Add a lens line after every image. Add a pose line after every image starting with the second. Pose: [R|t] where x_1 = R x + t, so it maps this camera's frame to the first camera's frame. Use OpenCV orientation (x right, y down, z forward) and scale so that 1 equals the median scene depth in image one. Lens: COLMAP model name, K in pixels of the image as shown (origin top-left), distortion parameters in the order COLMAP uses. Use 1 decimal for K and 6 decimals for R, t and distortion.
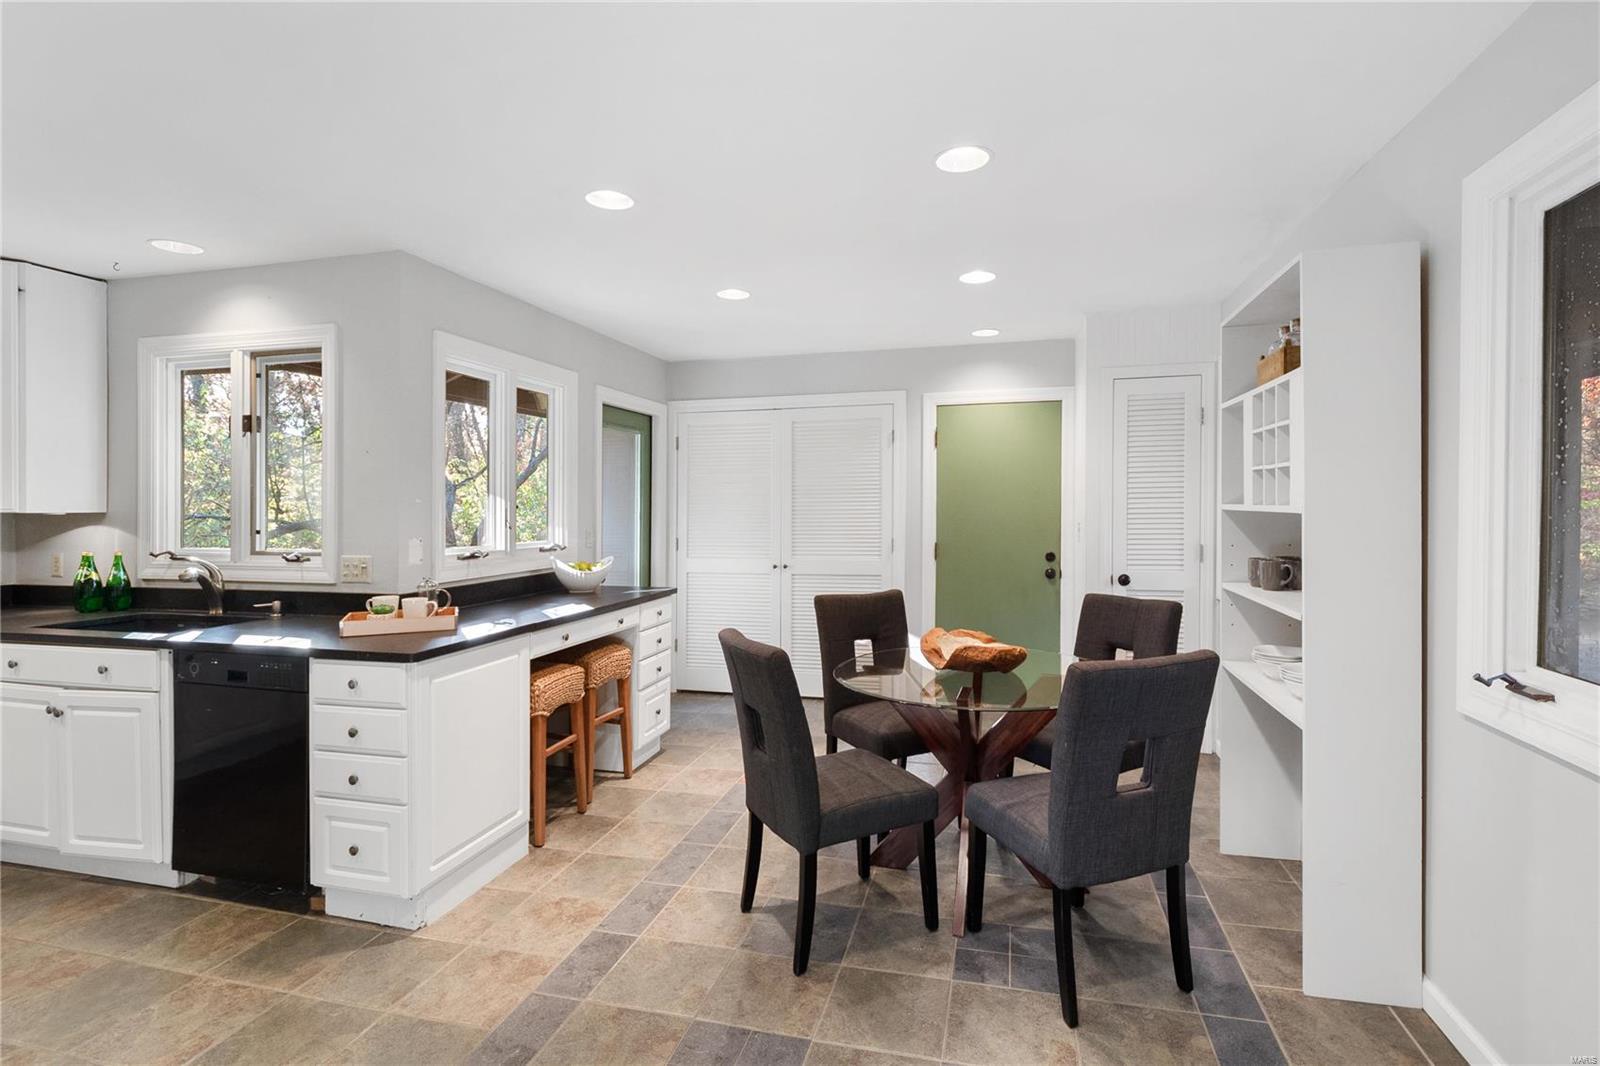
lens RADIAL K [[755.9, 0, 826.7], [0, 755.9, 512.7], [0, 0, 1]] dist [-0.002961, -0.003937]
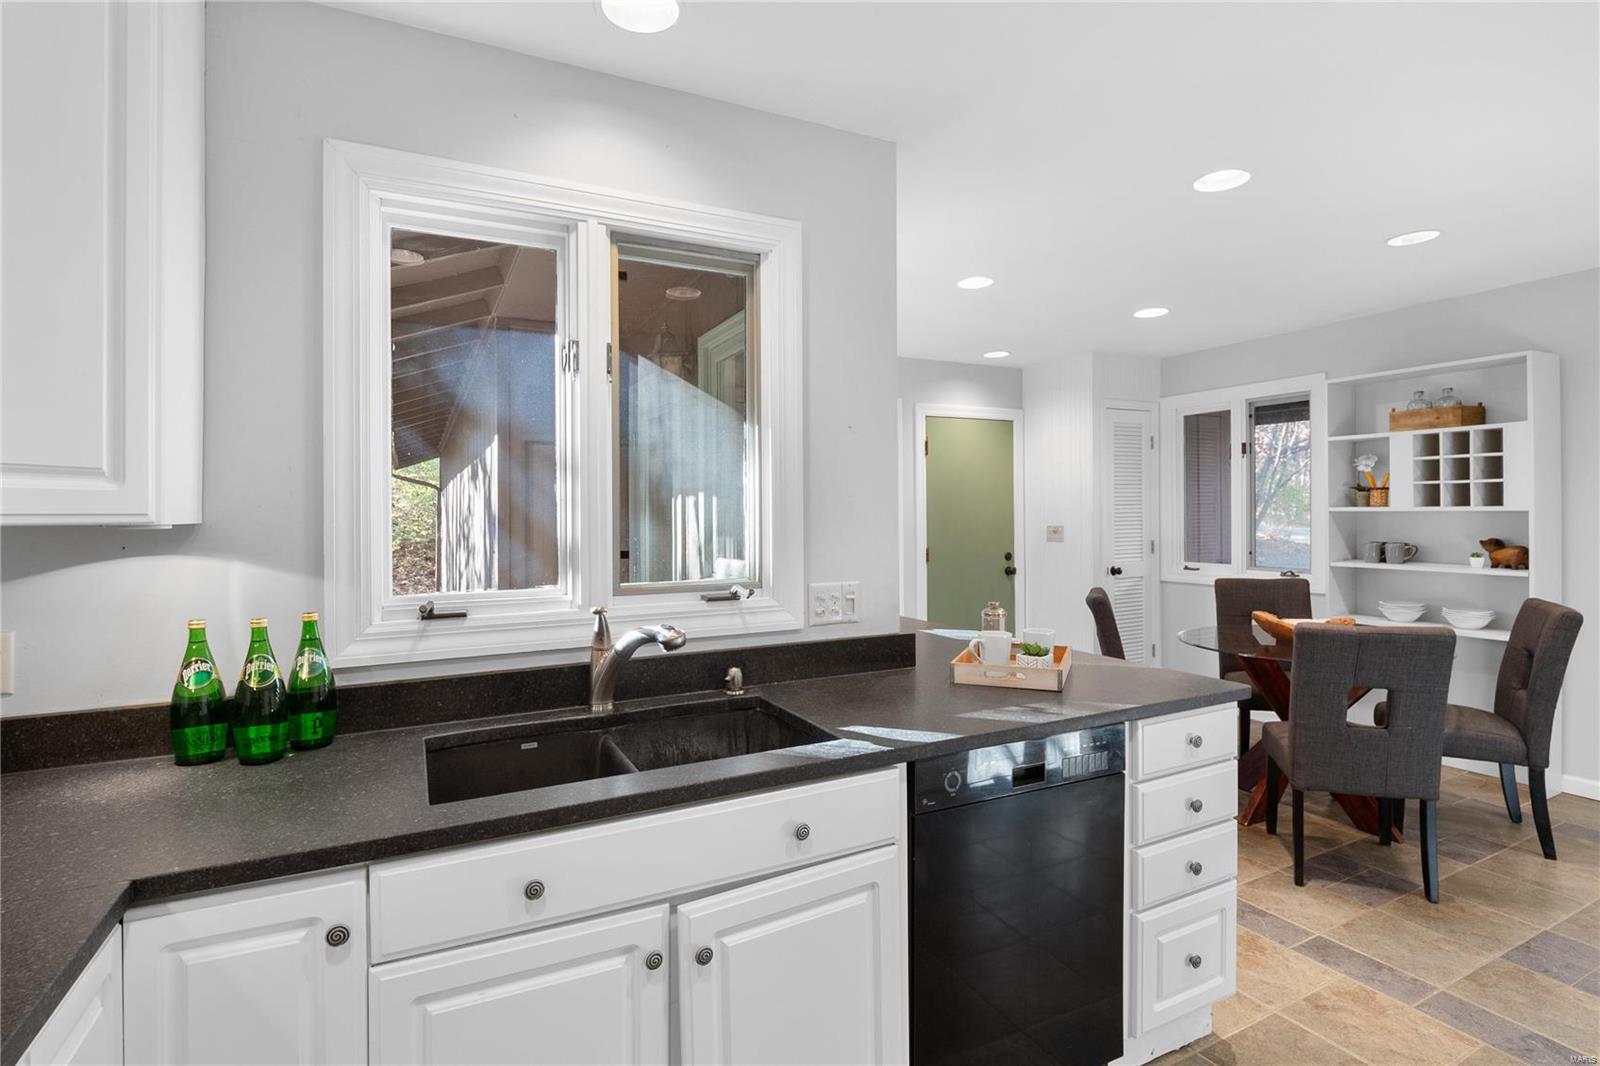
lens RADIAL K [[755.9, 0, 794.1], [0, 755.9, 524.7], [0, 0, 1]] dist [-0.002961, -0.003937]
pose [[0.765670, -0.012552, 0.643112, -1.003102], [0.013134, 0.999906, 0.003880, 0.002756], [-0.643100, 0.005476, 0.765763, 0.480829]]
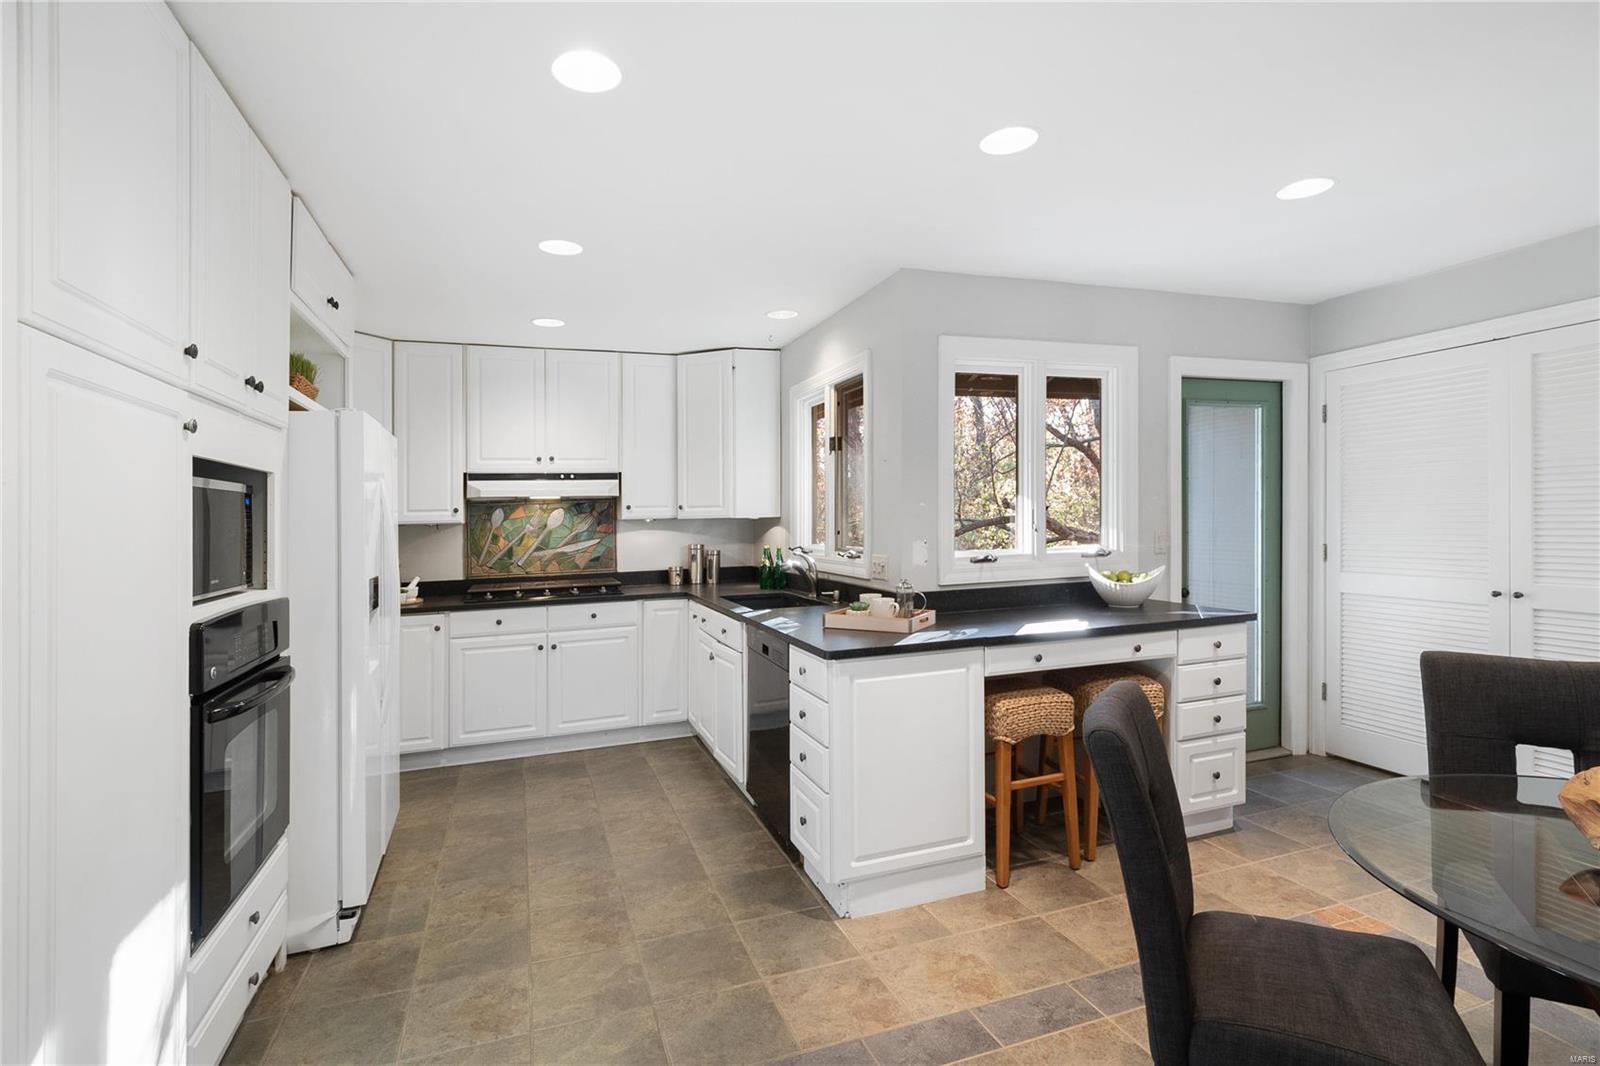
lens RADIAL K [[755.9, 0, 761.5], [0, 755.9, 502.5], [0, 0, 1]] dist [-0.002961, -0.003937]
pose [[0.530953, -0.021461, -0.847130, 0.214324], [0.015496, 0.999758, -0.015615, -0.005391], [0.847260, -0.004836, 0.531157, 0.254883]]
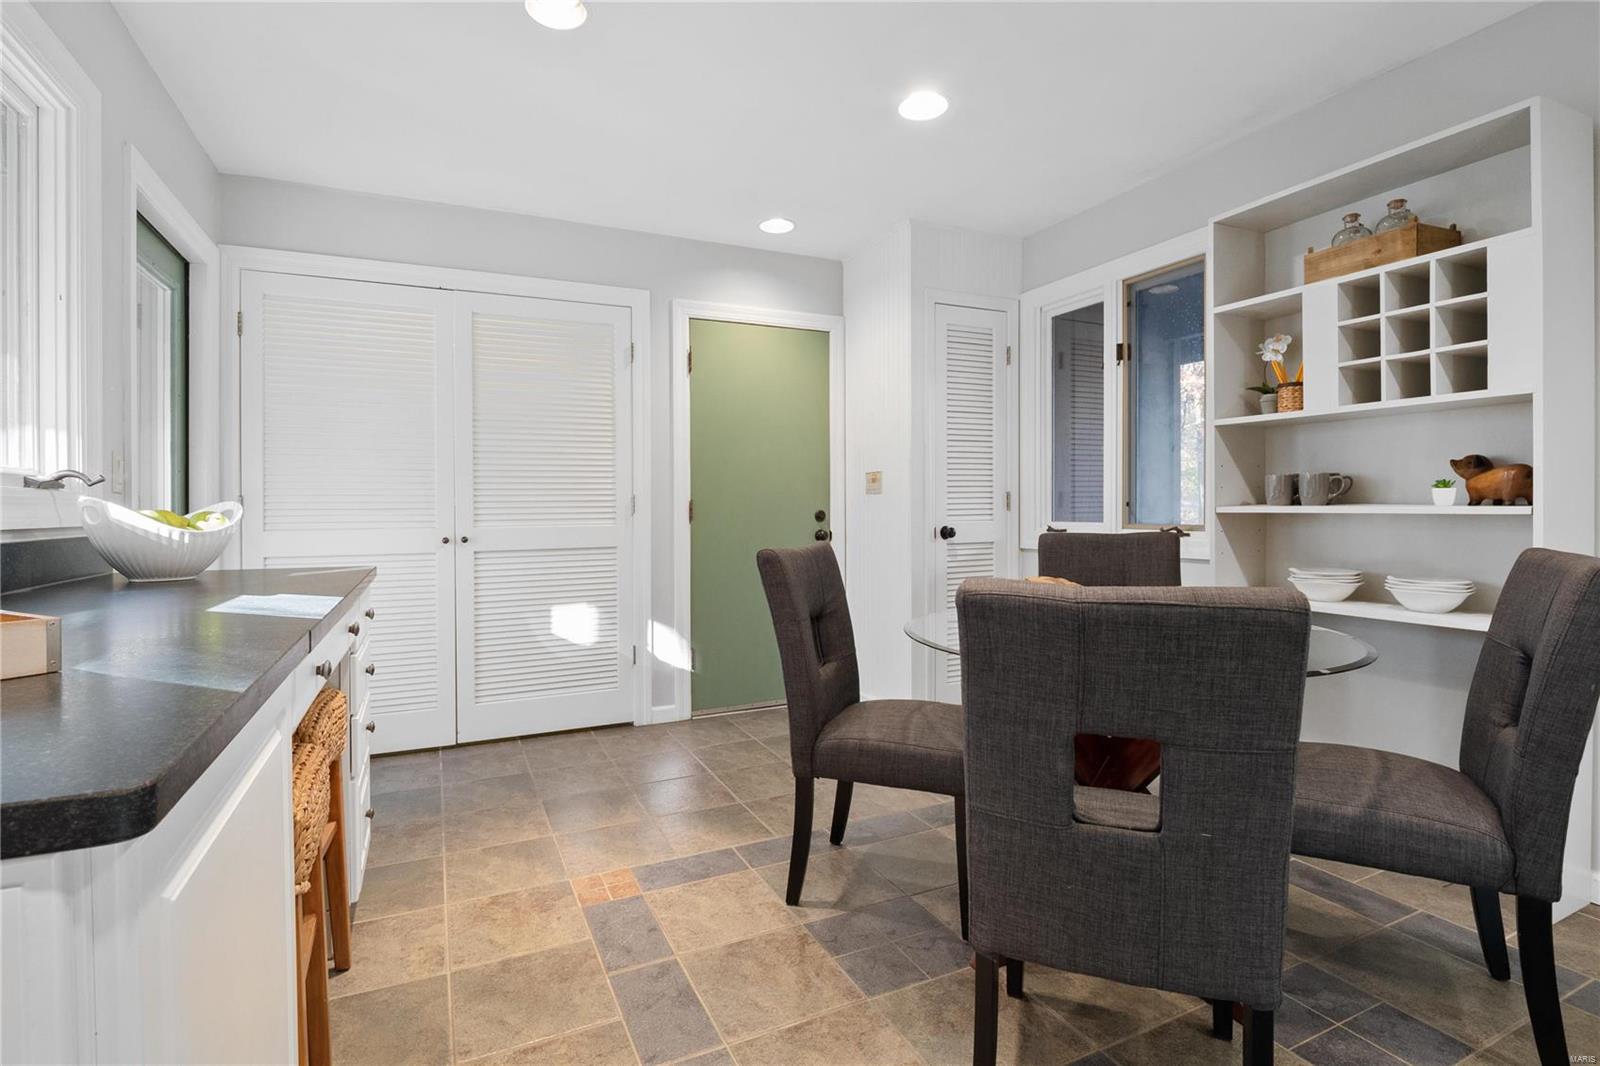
lens RADIAL K [[755.9, 0, 787.4], [0, 755.9, 522.2], [0, 0, 1]] dist [-0.002961, -0.003937]
pose [[0.783510, -0.012379, 0.621256, -0.373226], [0.009075, 0.999923, 0.008478, 0.084865], [-0.621313, -0.001005, 0.783562, 0.526788]]
